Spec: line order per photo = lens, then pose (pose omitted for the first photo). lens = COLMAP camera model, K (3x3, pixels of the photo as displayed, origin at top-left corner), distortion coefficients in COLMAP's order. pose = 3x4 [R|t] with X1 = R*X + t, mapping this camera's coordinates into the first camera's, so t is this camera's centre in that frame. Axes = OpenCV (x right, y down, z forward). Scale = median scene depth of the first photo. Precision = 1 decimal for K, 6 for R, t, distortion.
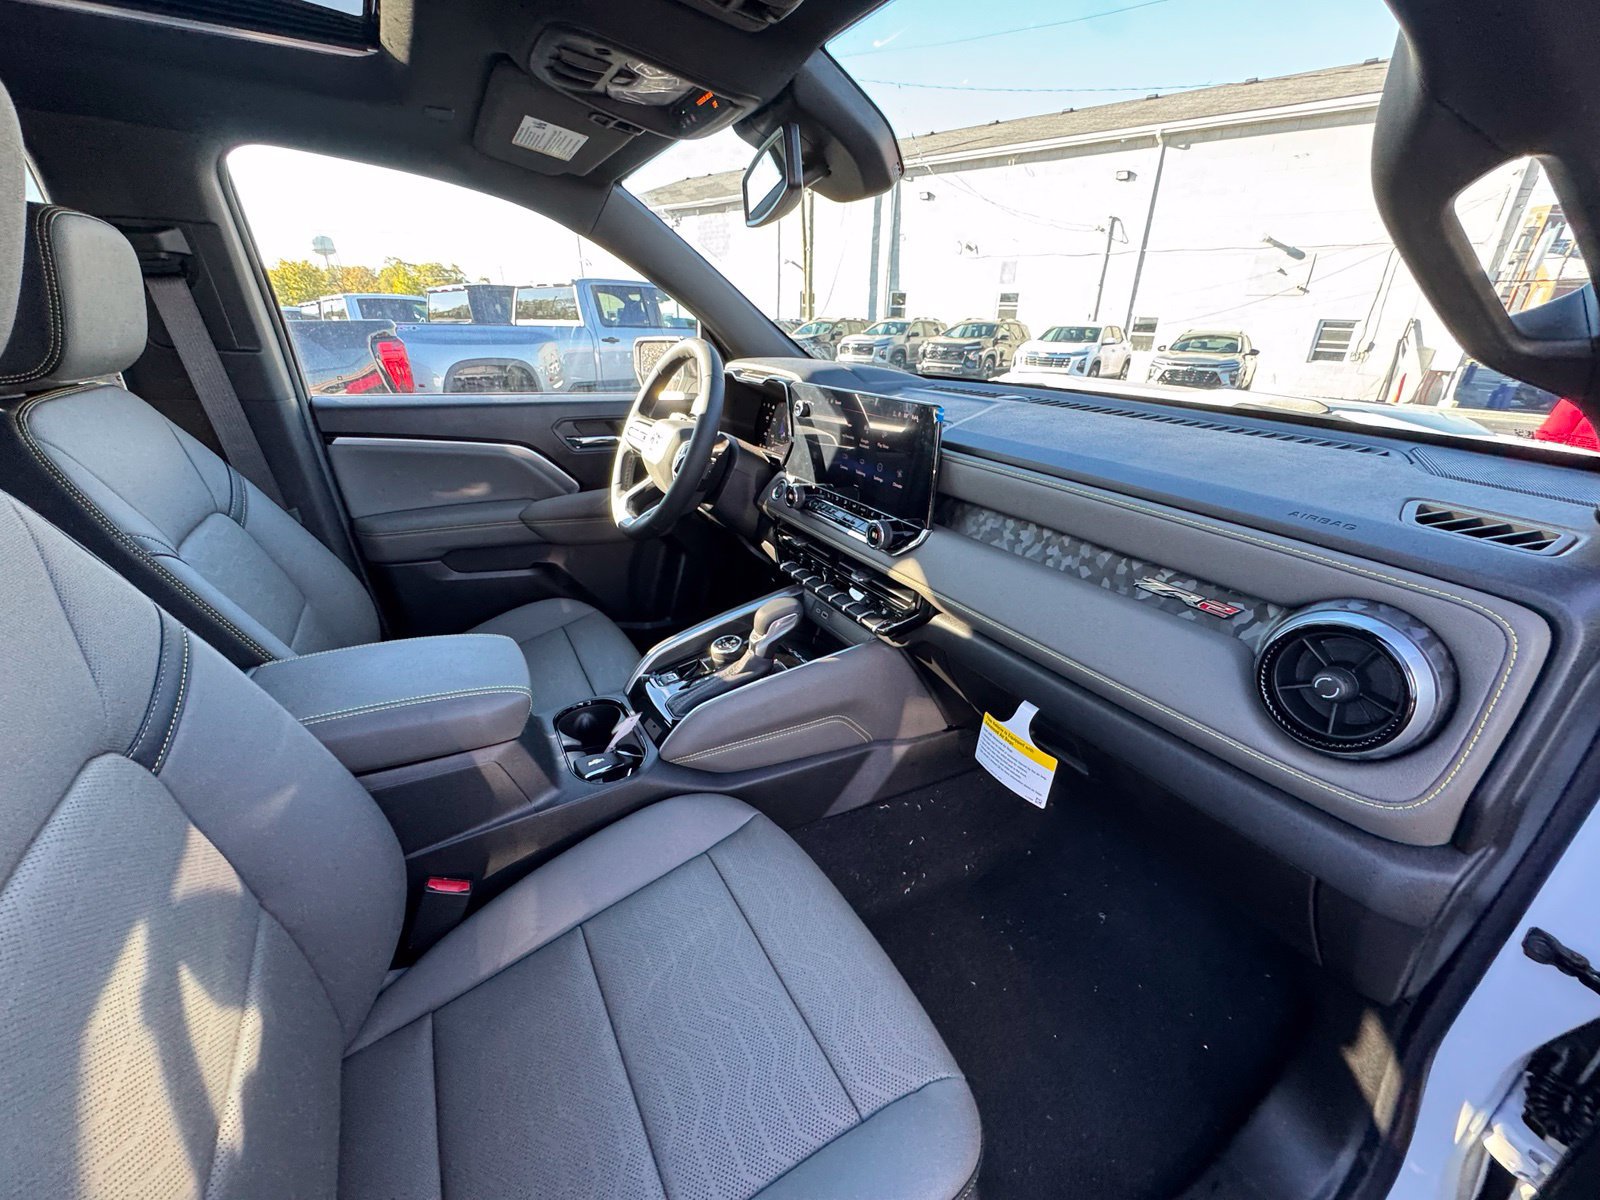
lens RADIAL K [[637.4, 0, 800.0], [0, 637.4, 600.0], [0, 0, 1]] dist [-0.001141, -0.000301]
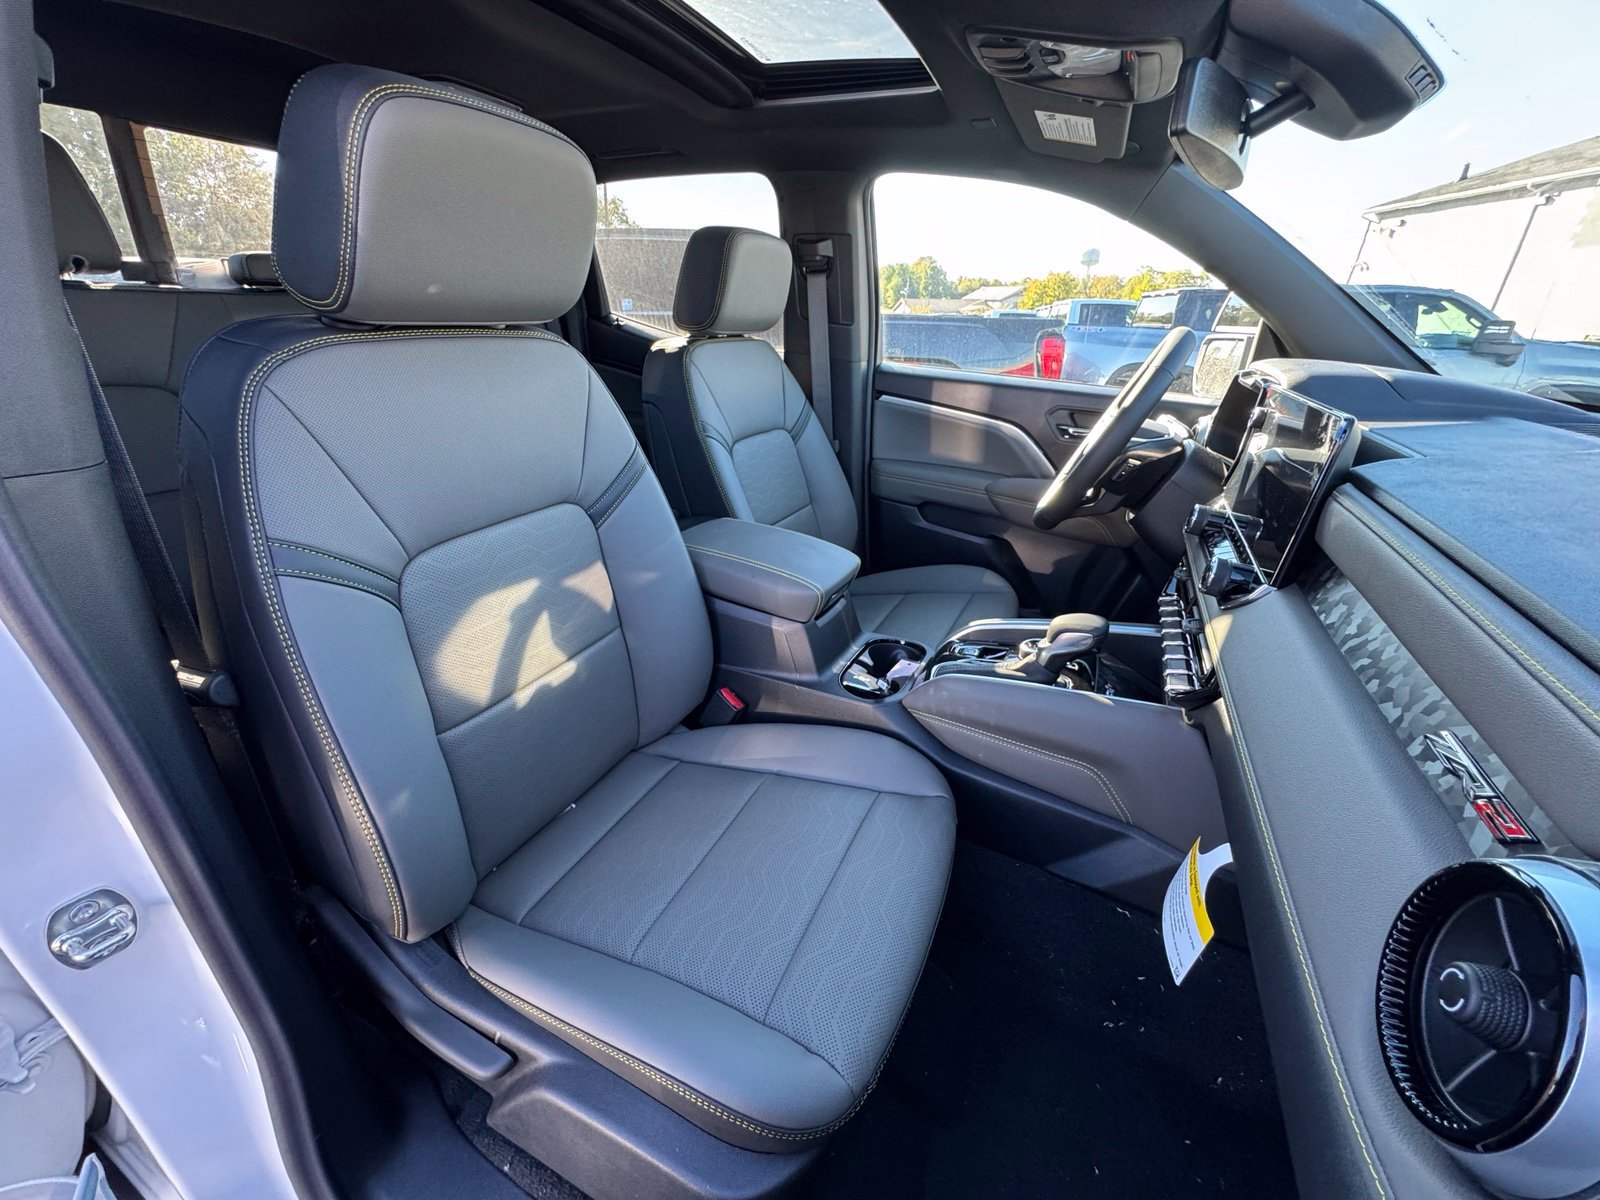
lens RADIAL K [[637.4, 0, 800.0], [0, 637.4, 600.0], [0, 0, 1]] dist [-0.001141, -0.000301]
pose [[0.576545, 0.348384, -0.739070, 0.388680], [-0.354442, 0.921642, 0.157946, -0.019752], [0.736184, 0.170894, 0.654850, 0.124256]]
